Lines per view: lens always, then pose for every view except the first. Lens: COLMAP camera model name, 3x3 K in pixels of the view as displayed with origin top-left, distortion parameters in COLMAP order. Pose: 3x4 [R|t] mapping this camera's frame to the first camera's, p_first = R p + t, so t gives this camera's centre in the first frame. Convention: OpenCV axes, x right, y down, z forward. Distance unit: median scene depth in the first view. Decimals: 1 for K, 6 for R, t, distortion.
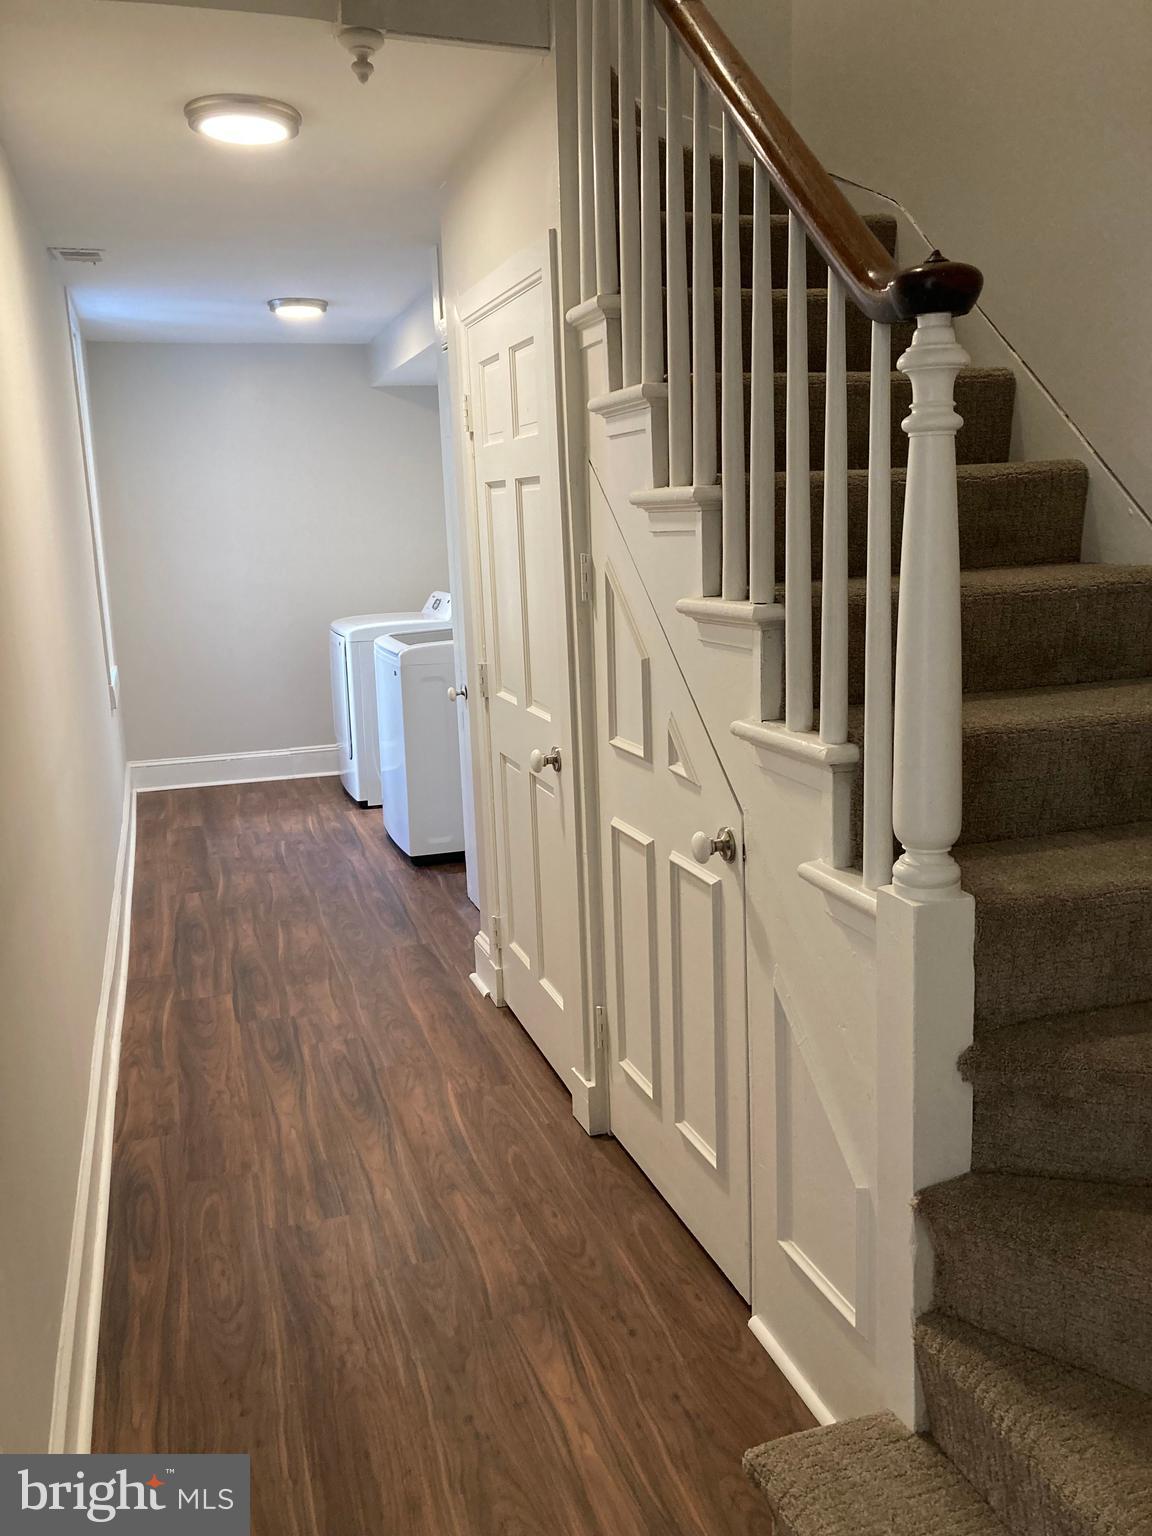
lens RADIAL K [[1226.4, 0, 579.8], [0, 1226.4, 759.6], [0, 0, 1]] dist [-0.015801, -0.009746]
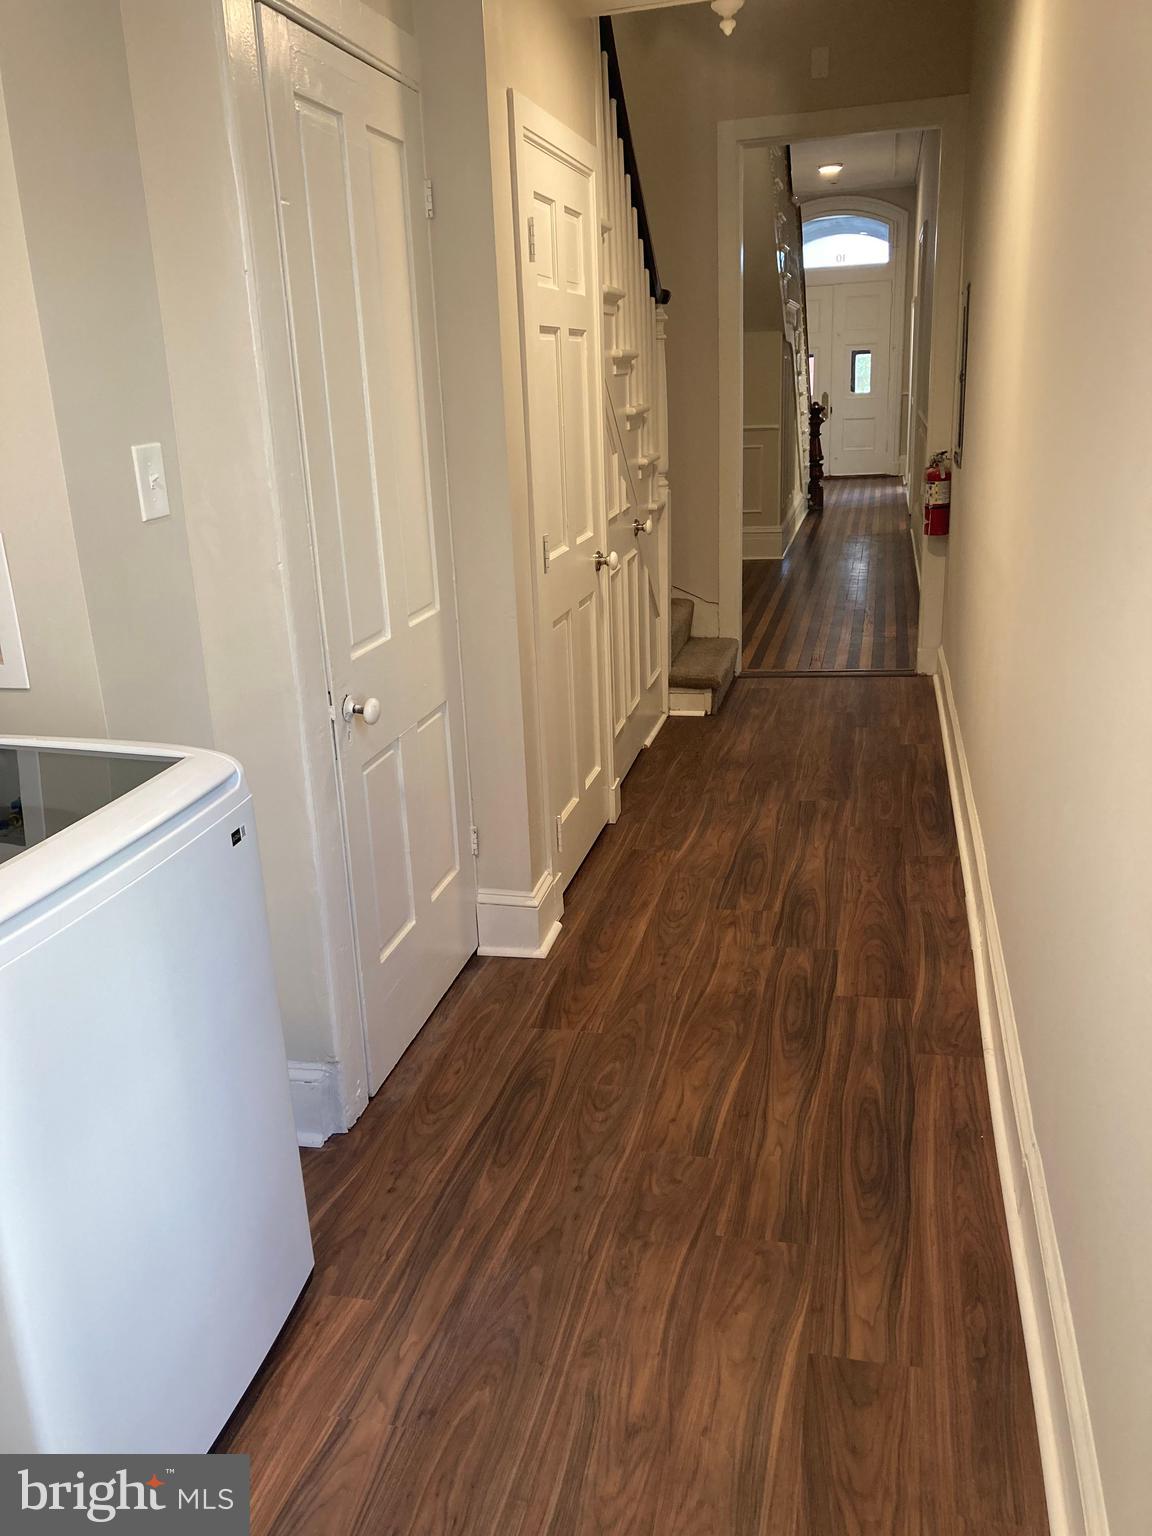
lens RADIAL K [[1226.4, 0, 576.0], [0, 1226.4, 775.3], [0, 0, 1]] dist [-0.015801, -0.009746]
pose [[-0.841940, -0.084397, 0.532930, -0.576044], [0.194432, 0.873883, 0.445562, -0.307012], [-0.503323, 0.478755, -0.719347, 1.663120]]
